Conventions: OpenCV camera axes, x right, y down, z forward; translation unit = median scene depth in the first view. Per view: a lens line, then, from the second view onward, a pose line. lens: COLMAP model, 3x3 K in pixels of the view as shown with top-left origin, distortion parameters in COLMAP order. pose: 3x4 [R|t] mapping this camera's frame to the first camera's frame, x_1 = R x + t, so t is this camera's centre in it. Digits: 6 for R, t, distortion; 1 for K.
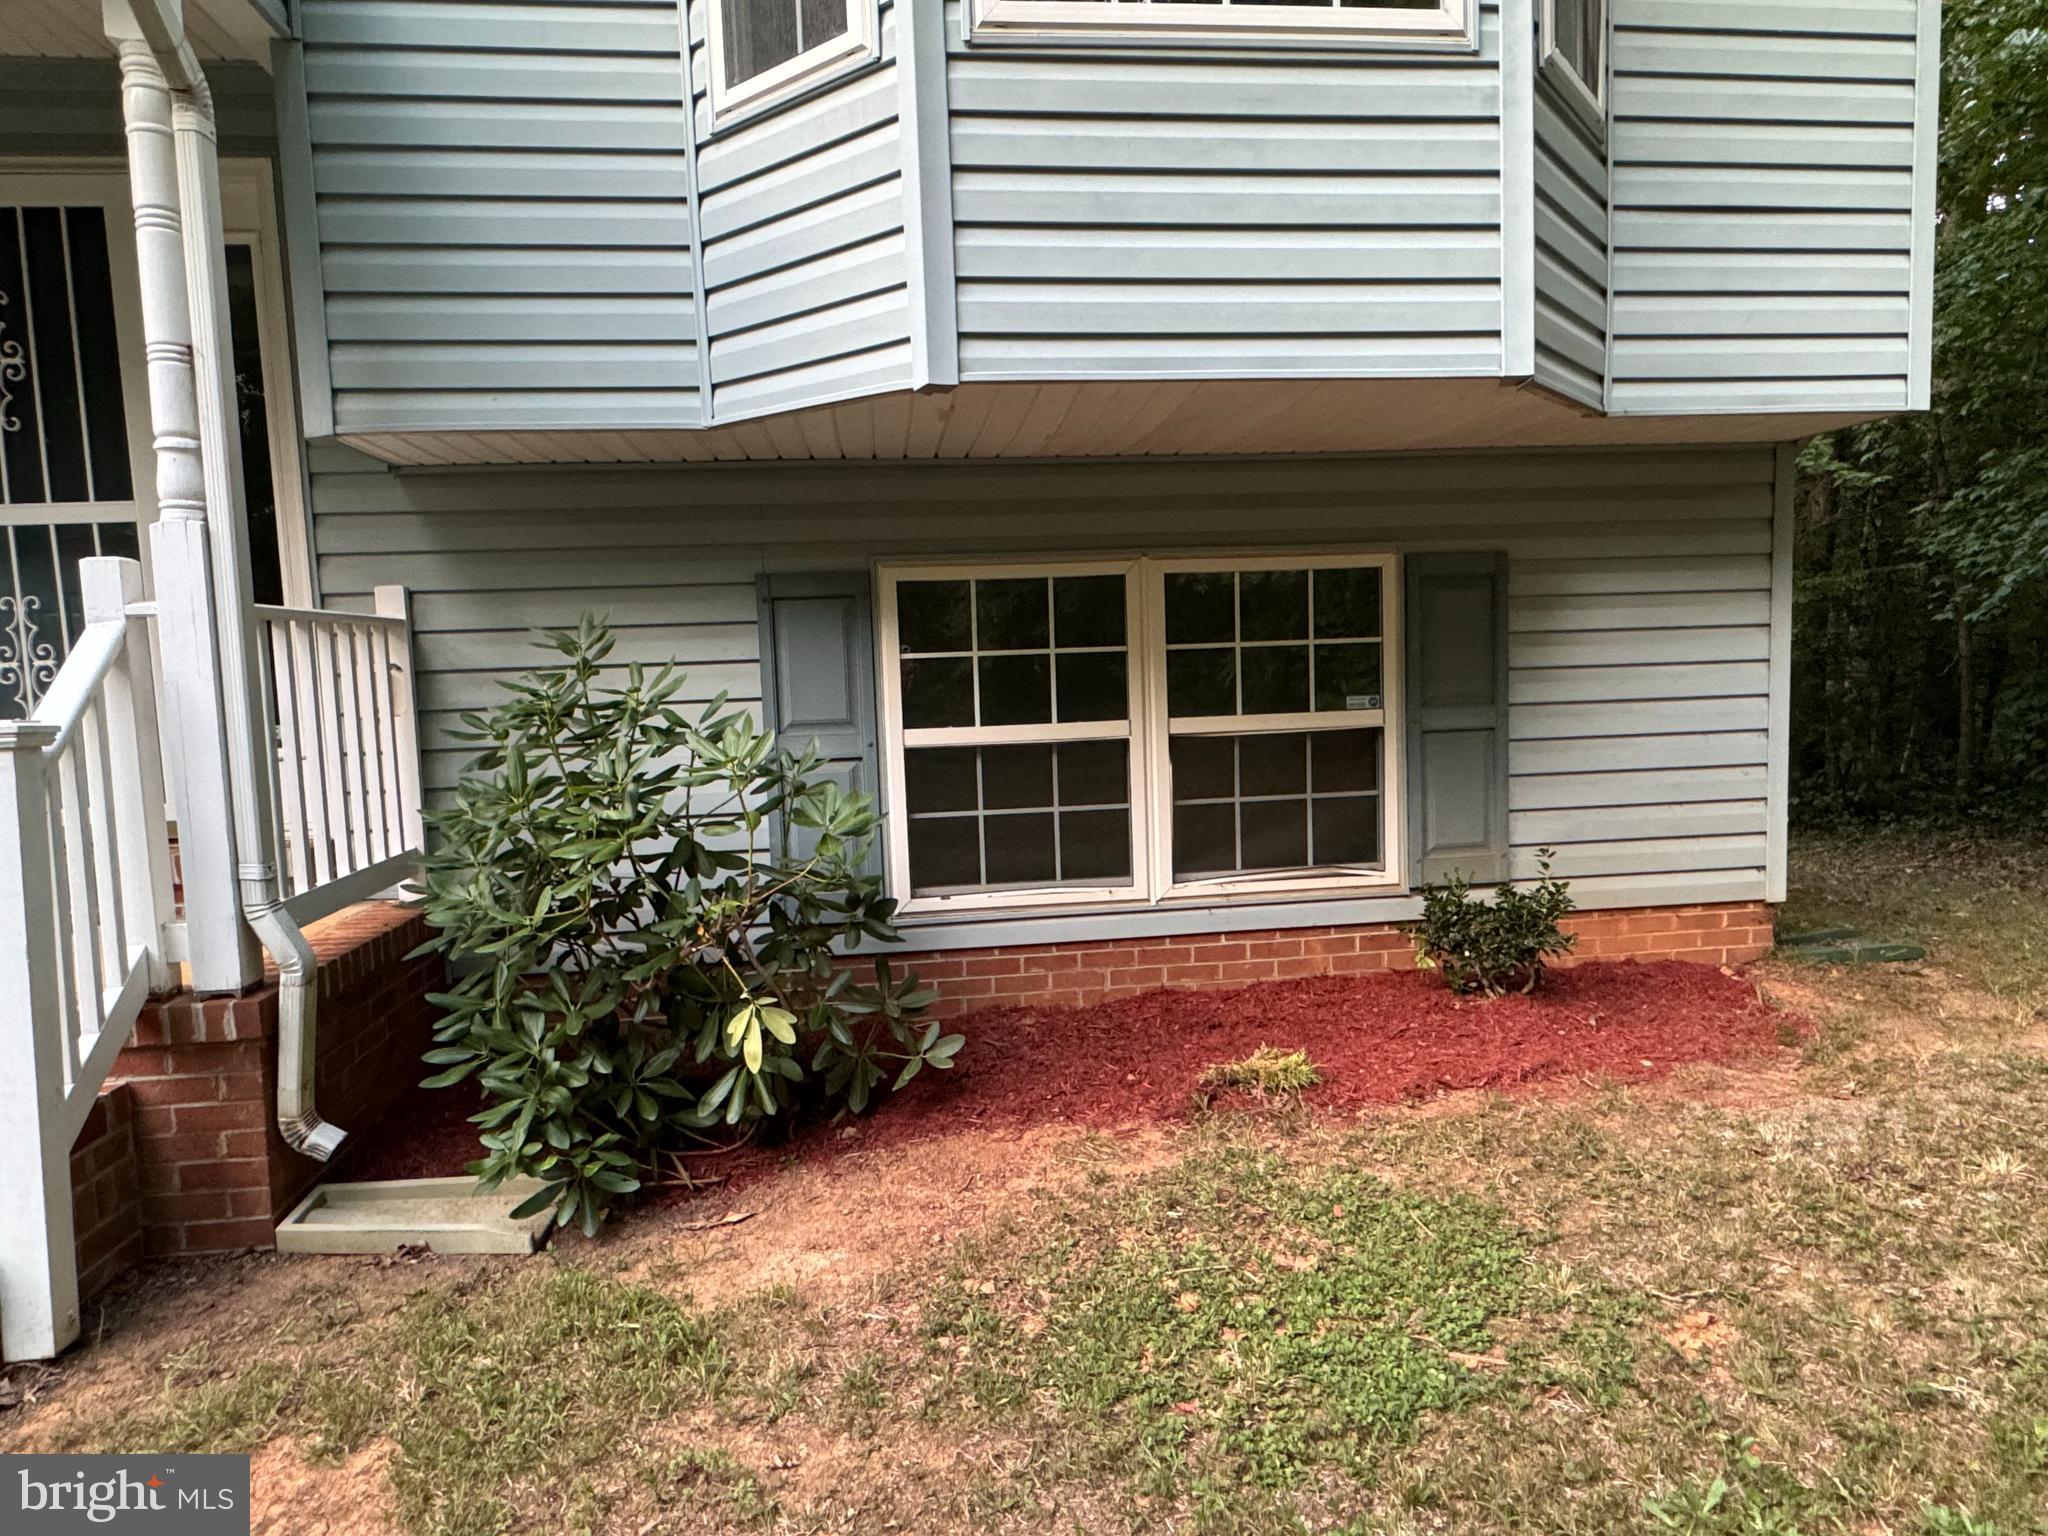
lens RADIAL K [[1187.6, 0, 1025.8], [0, 1187.6, 778.5], [0, 0, 1]] dist [-0.024487, -0.001816]
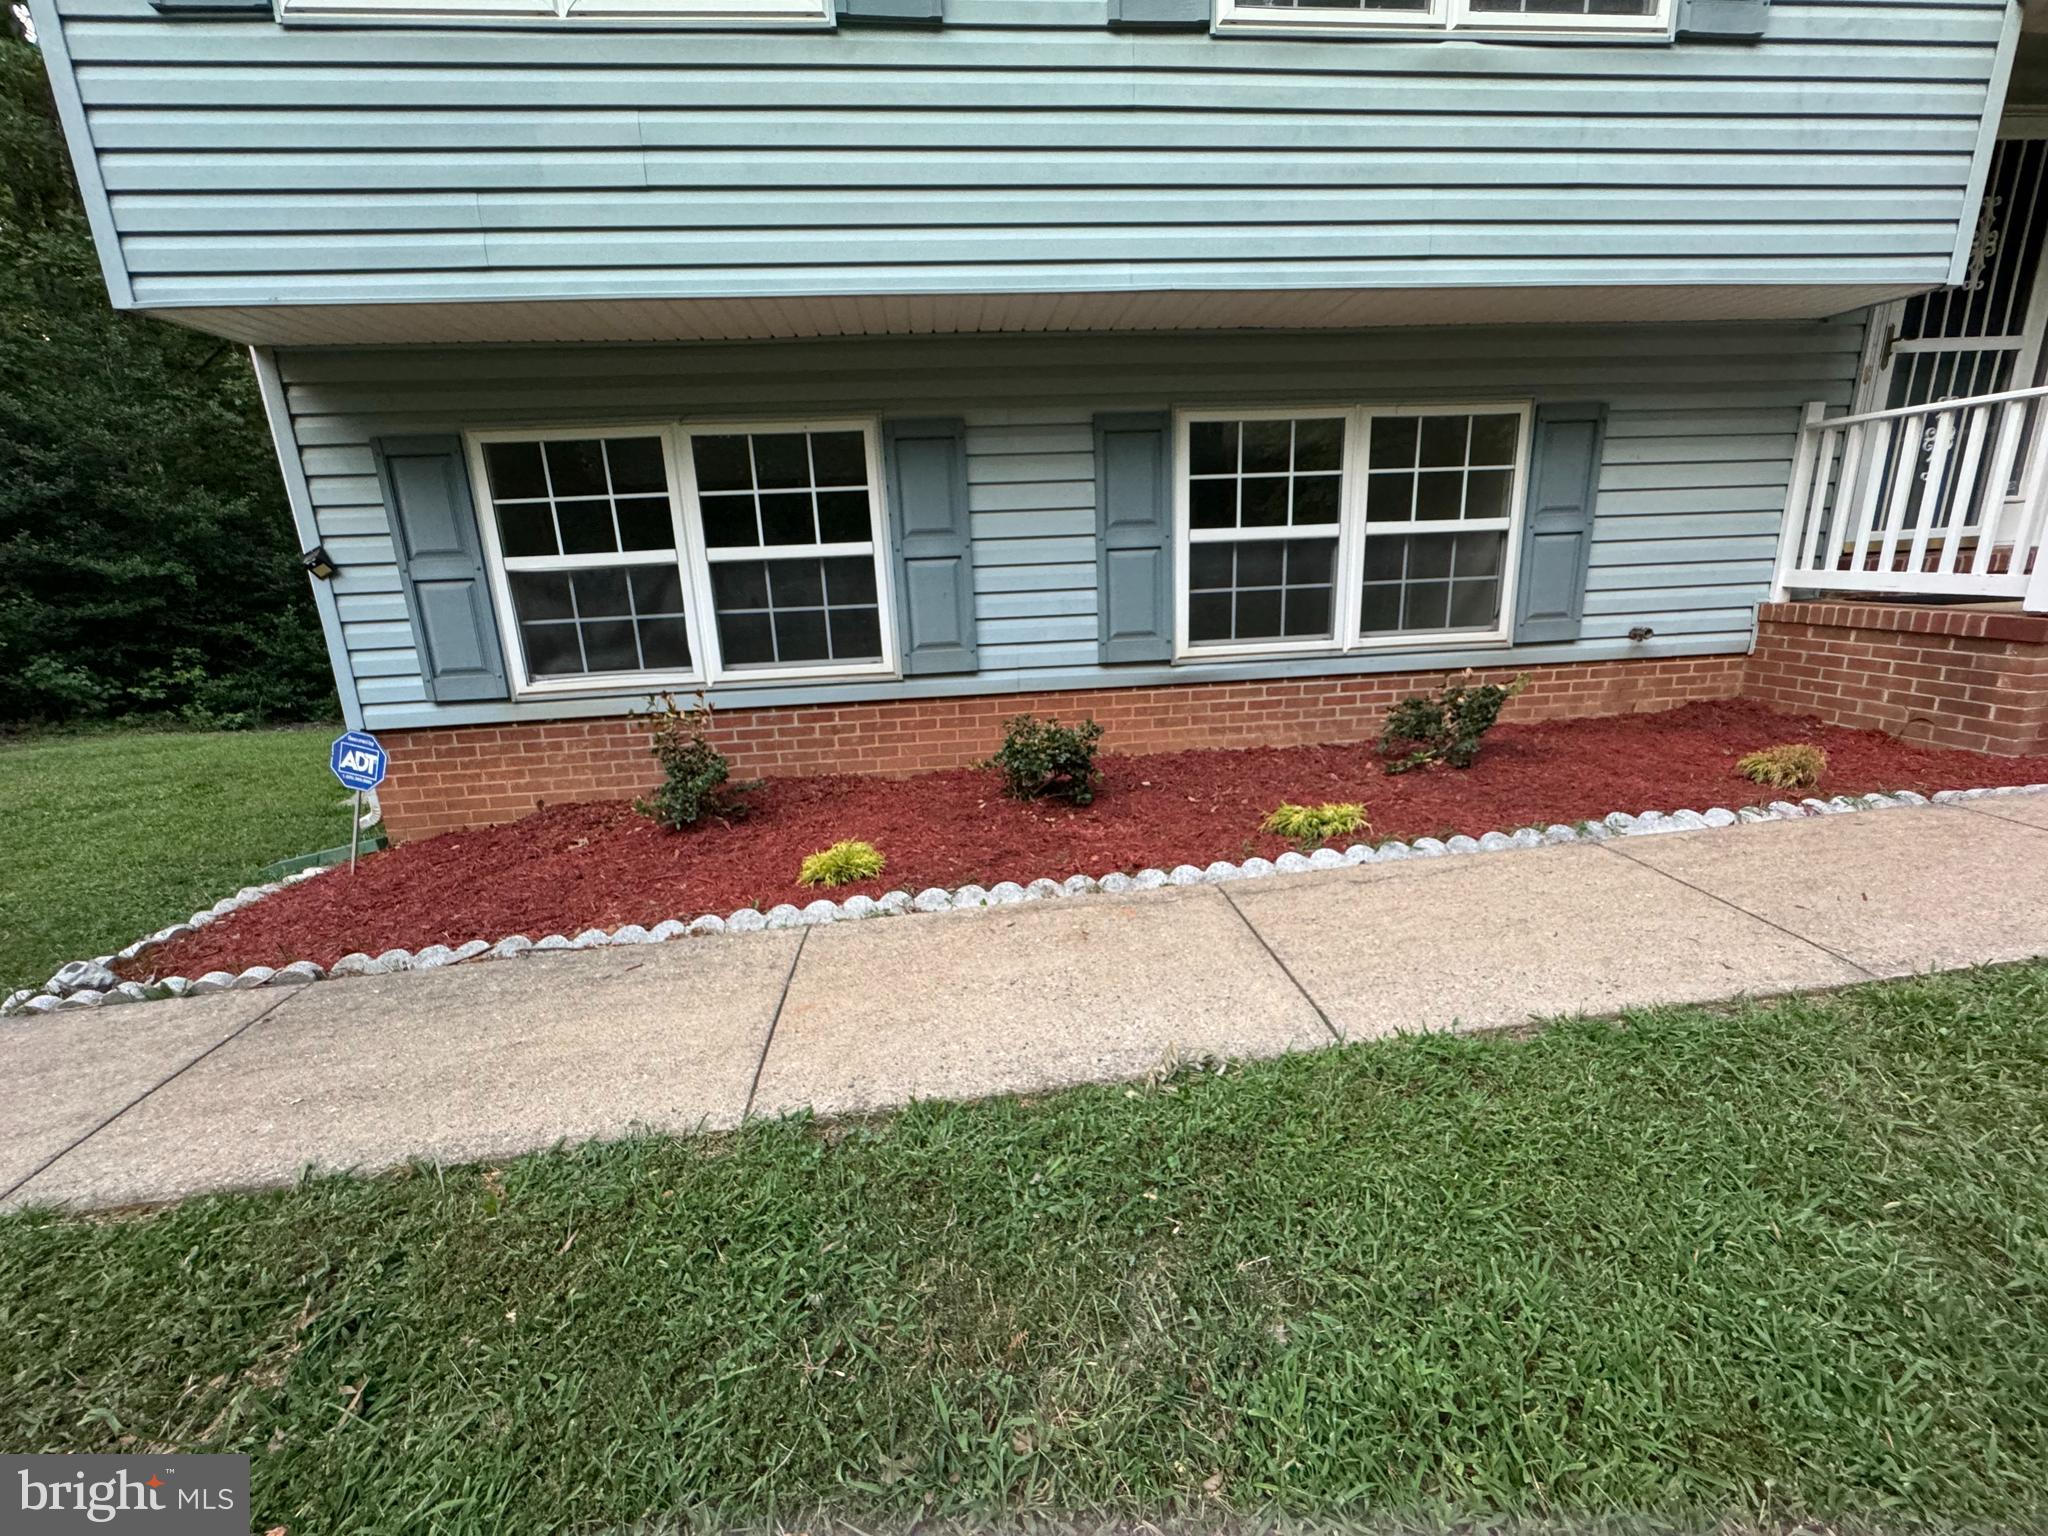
lens RADIAL K [[829.0, 0, 1054.5], [0, 829.0, 719.9], [0, 0, 1]] dist [0.003323, 0.000564]
pose [[0.999975, 0.005691, -0.004225, -0.263153], [-0.004870, 0.984769, 0.173802, 0.011994], [0.005150, -0.173777, 0.984772, -0.031676]]
